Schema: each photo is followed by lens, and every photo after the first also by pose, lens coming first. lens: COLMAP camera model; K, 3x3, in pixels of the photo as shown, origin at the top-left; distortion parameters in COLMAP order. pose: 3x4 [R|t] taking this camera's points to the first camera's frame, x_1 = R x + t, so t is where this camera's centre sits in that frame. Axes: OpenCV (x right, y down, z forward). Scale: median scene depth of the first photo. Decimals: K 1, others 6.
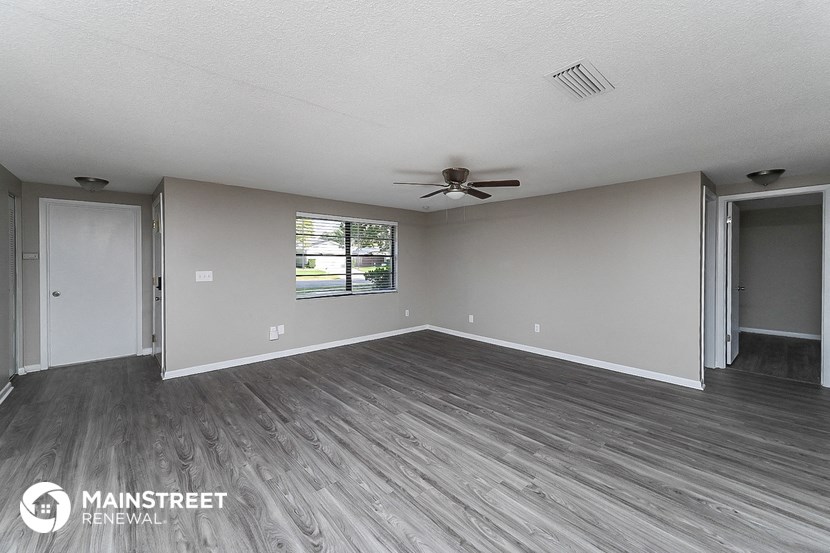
lens RADIAL K [[331.1, 0, 421.1], [0, 331.1, 274.4], [0, 0, 1]] dist [0.010666, 0.000121]
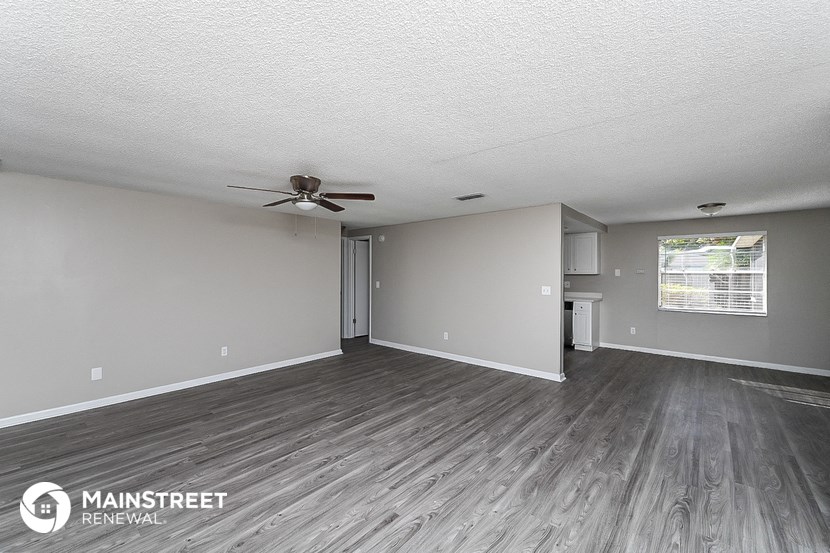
lens RADIAL K [[331.1, 0, 421.1], [0, 331.1, 274.4], [0, 0, 1]] dist [0.010666, 0.000121]
pose [[-0.113947, -0.000888, 0.993486, -0.980964], [0.037300, 0.999291, 0.005172, -0.052545], [-0.992786, 0.037646, -0.113833, 0.898820]]
